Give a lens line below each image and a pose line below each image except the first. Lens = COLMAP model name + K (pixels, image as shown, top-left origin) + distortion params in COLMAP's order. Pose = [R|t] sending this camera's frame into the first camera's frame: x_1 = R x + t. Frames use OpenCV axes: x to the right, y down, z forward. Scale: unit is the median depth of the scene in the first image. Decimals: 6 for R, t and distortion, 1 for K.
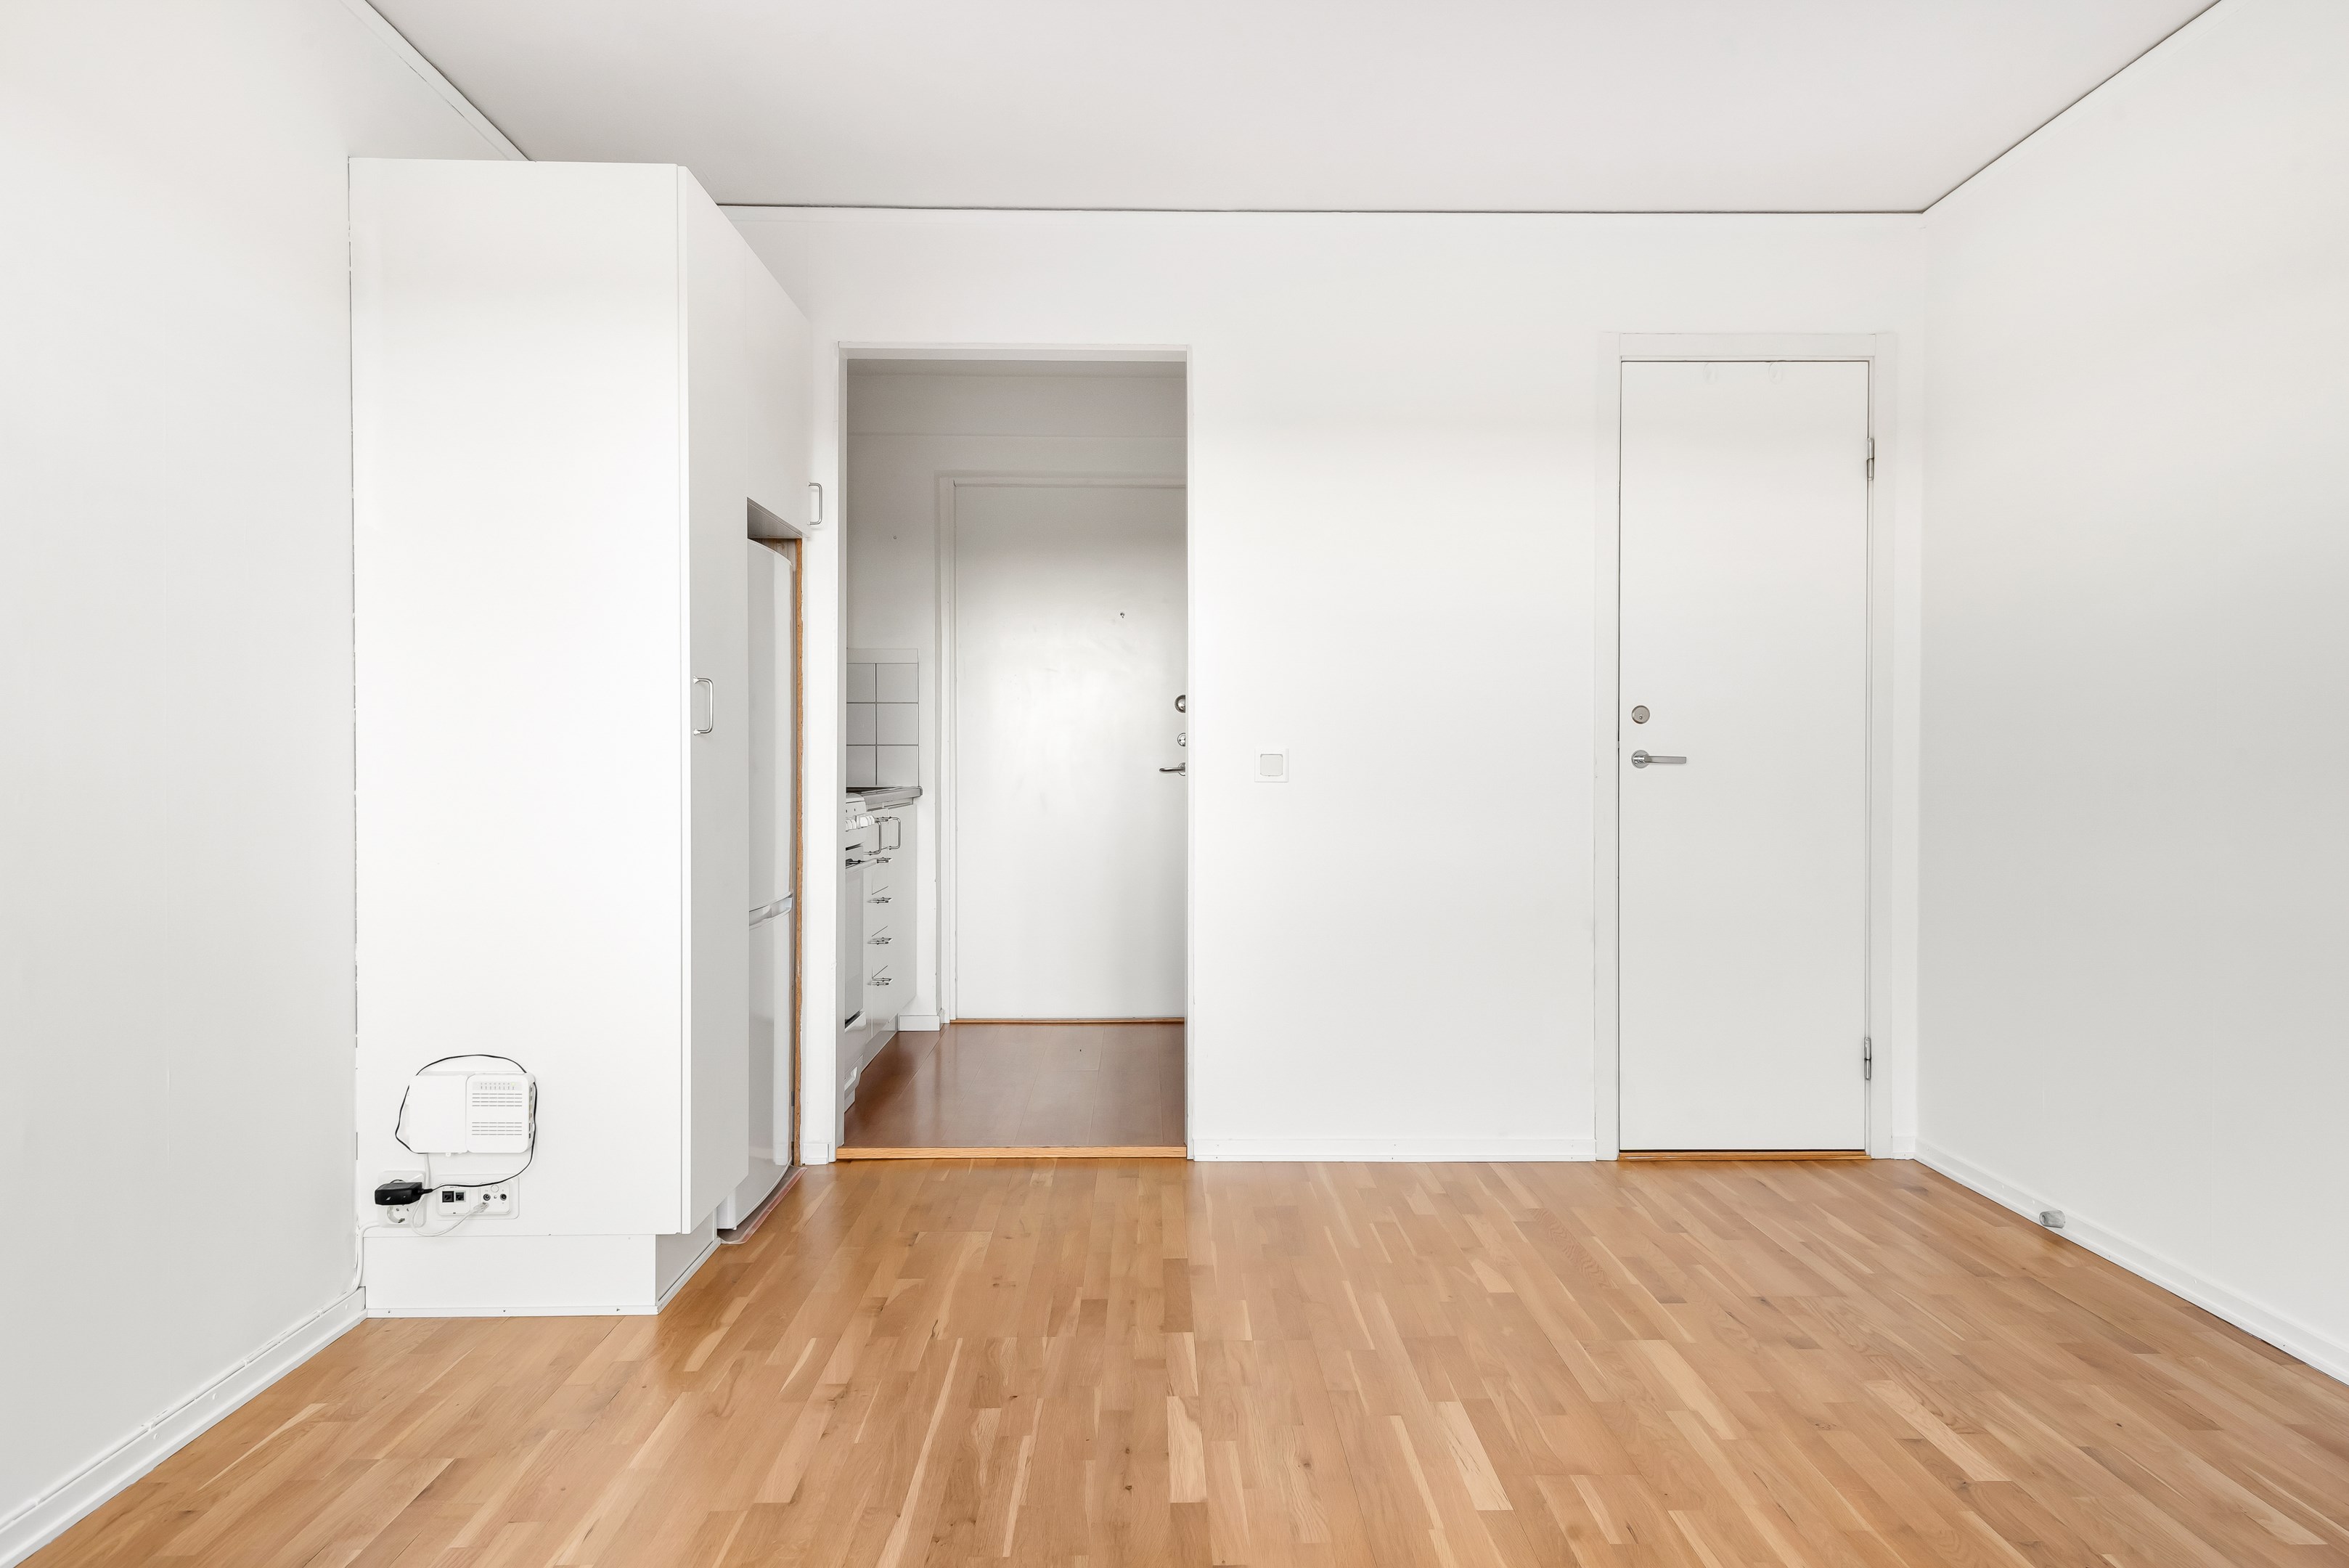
lens RADIAL K [[1546.1, 0, 1175.4], [0, 1546.1, 774.4], [0, 0, 1]] dist [0.033749, -0.018098]
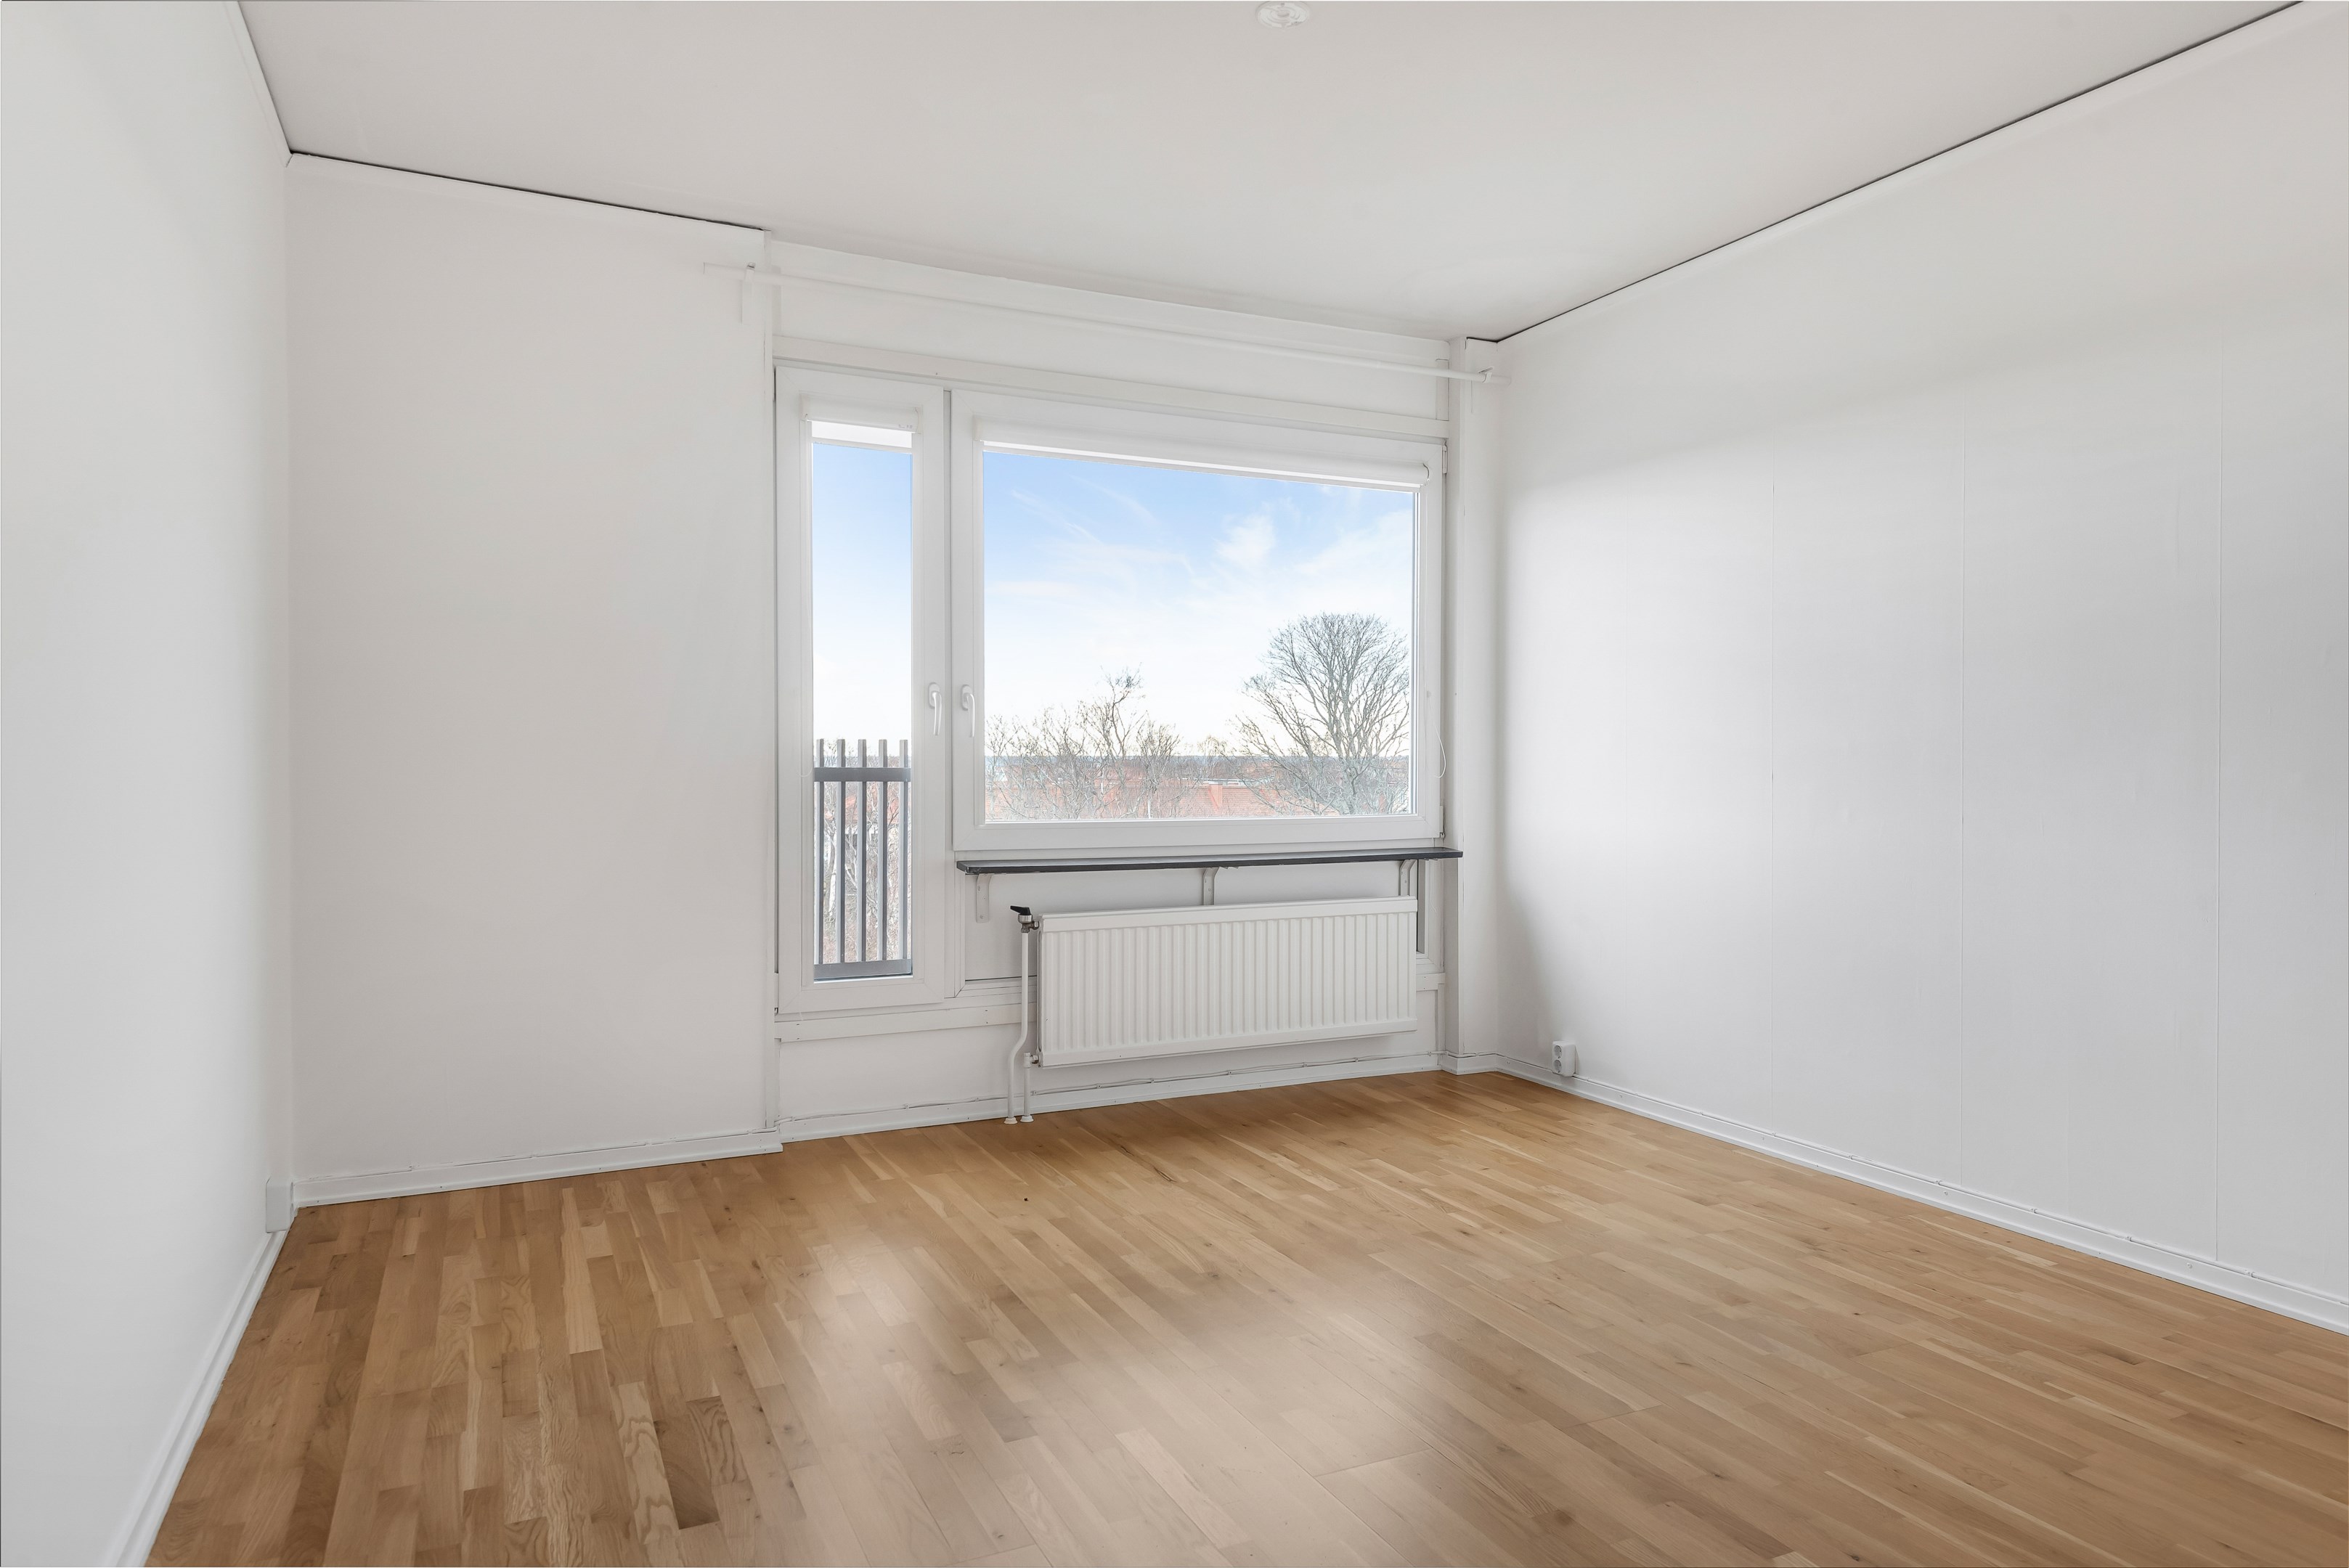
lens RADIAL K [[1440.9, 0, 1174.5], [0, 1440.9, 784.0], [0, 0, 1]] dist [0.019463, -0.001546]
pose [[-0.912771, 0.005795, -0.408431, 0.463875], [-0.003918, 0.999729, 0.022940, -0.009274], [0.408454, 0.022539, -0.912501, 1.094746]]
